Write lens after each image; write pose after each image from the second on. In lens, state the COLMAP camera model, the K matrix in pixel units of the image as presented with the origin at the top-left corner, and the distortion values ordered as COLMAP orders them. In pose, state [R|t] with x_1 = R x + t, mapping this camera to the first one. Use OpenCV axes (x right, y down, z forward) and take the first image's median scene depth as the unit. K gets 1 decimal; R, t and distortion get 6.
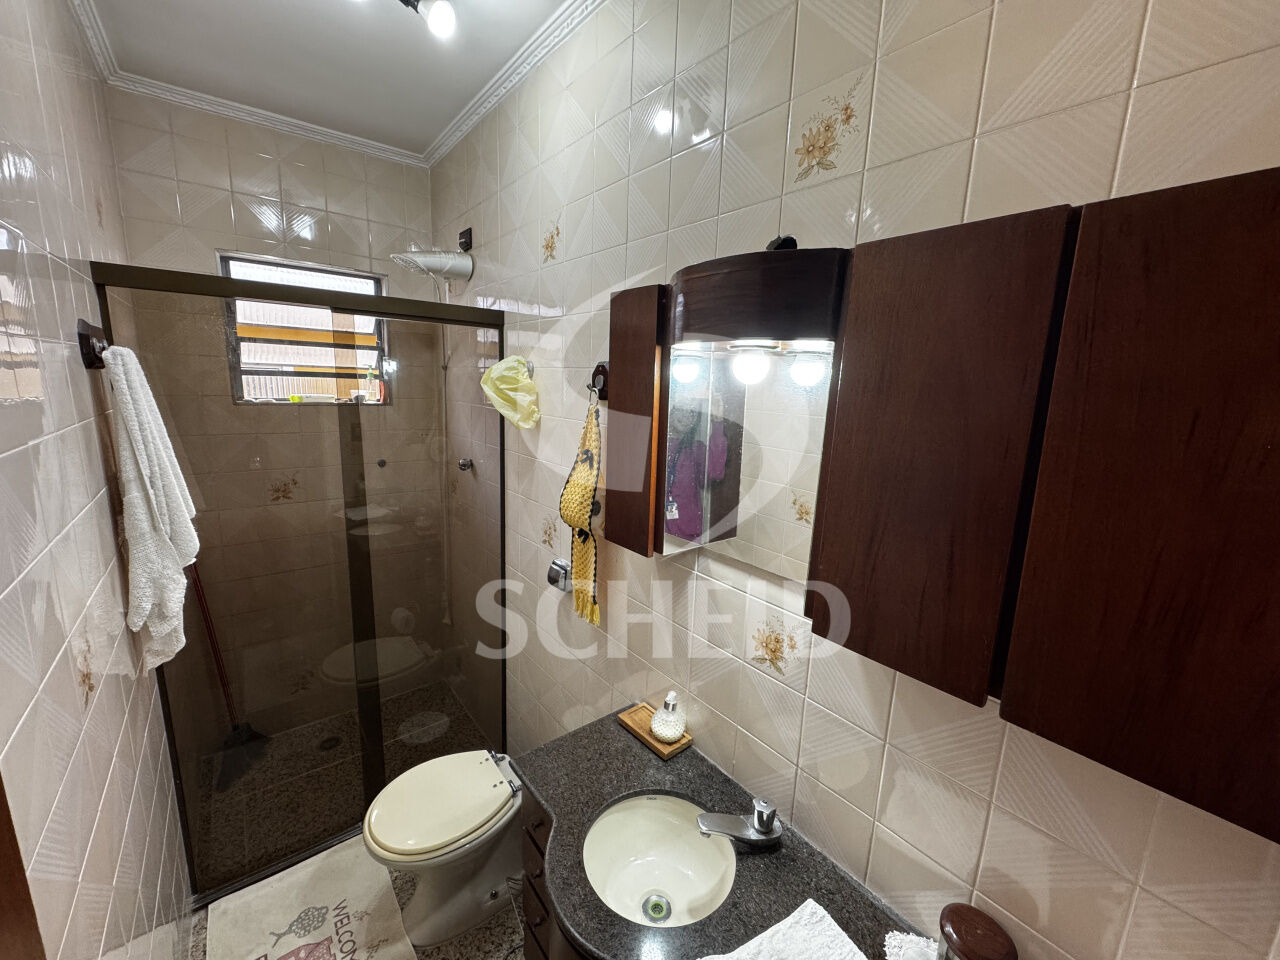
lens RADIAL K [[508.1, 0, 640.0], [0, 508.1, 480.0], [0, 0, 1]] dist [-0.002166, 0.000161]
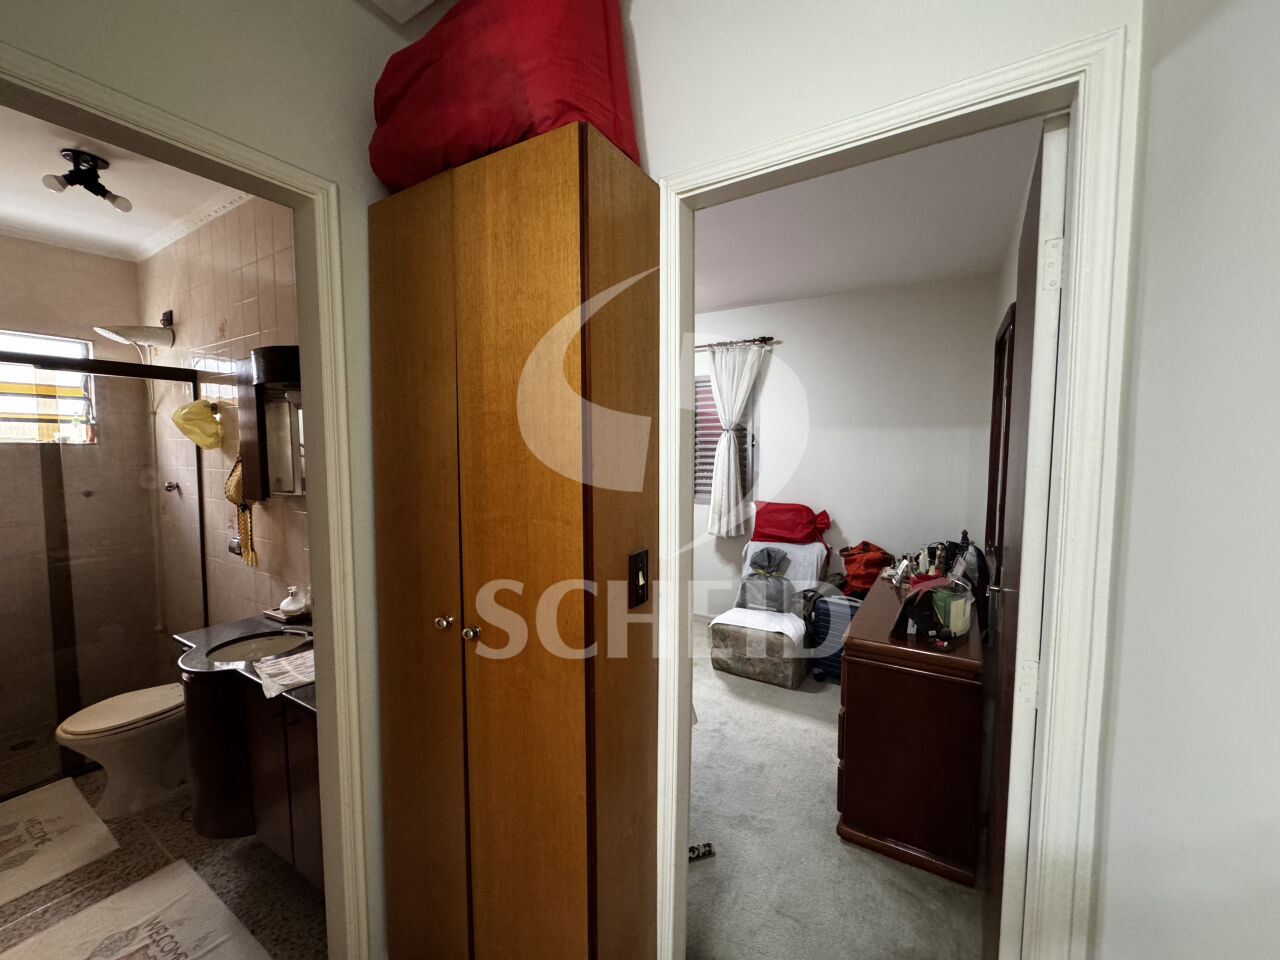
lens RADIAL K [[508.1, 0, 640.0], [0, 508.1, 480.0], [0, 0, 1]] dist [-0.002166, 0.000161]
pose [[0.941676, -0.053505, 0.332240, 0.333812], [0.092232, 0.990510, -0.101898, 0.185678], [-0.323635, 0.126598, 0.937674, -0.565022]]
